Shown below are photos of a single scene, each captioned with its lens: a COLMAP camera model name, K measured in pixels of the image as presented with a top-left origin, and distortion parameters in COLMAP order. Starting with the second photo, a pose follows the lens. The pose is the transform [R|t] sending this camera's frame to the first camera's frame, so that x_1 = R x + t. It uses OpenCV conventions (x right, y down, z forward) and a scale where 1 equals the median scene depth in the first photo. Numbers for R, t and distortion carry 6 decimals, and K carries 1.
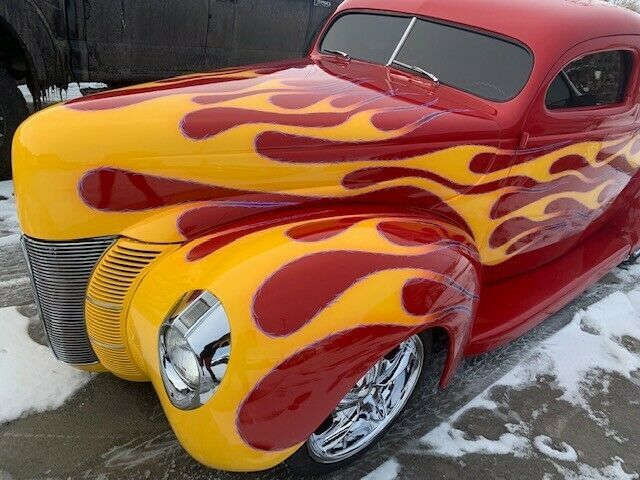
lens RADIAL K [[485.0, 0, 323.9], [0, 485.0, 234.1], [0, 0, 1]] dist [0.035473, -0.031066]
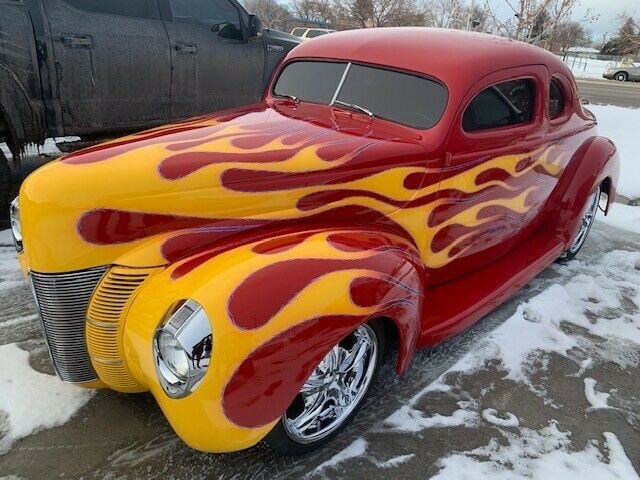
lens RADIAL K [[485.0, 0, 321.4], [0, 485.0, 235.7], [0, 0, 1]] dist [0.035473, -0.031066]
pose [[0.995199, -0.085920, 0.046879, 0.034540], [0.088511, 0.994481, -0.056335, 0.038344], [-0.041780, 0.060214, 0.997311, -0.185881]]
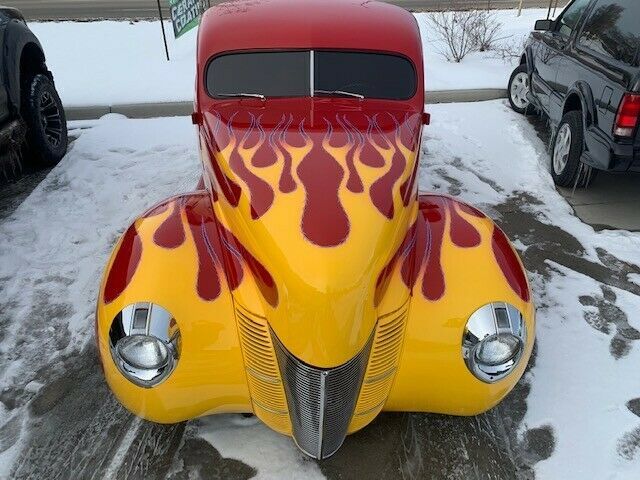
lens RADIAL K [[485.0, 0, 318.7], [0, 485.0, 234.9], [0, 0, 1]] dist [0.035473, -0.031066]
pose [[0.643570, -0.485427, 0.591759, -0.950554], [0.408969, 0.871621, 0.270226, -0.476023], [-0.646964, 0.068102, 0.759473, 0.142978]]
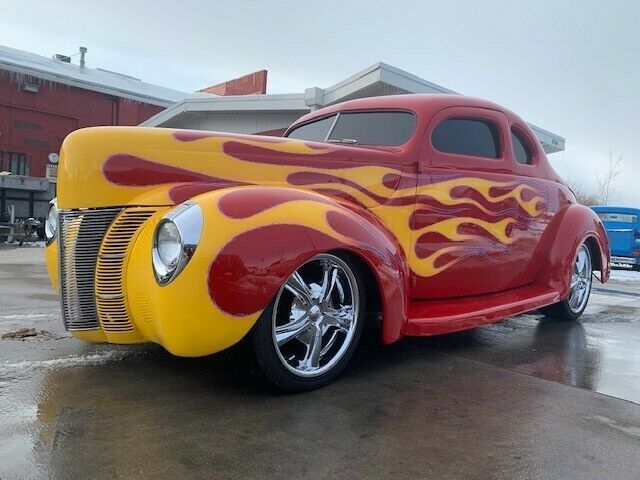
lens RADIAL K [[485.0, 0, 316.6], [0, 485.0, 239.4], [0, 0, 1]] dist [0.035473, -0.031066]
pose [[0.996375, -0.082079, 0.022360, 0.075101], [0.084197, 0.913923, -0.397058, 0.589491], [0.012154, 0.397502, 0.917521, -0.213181]]
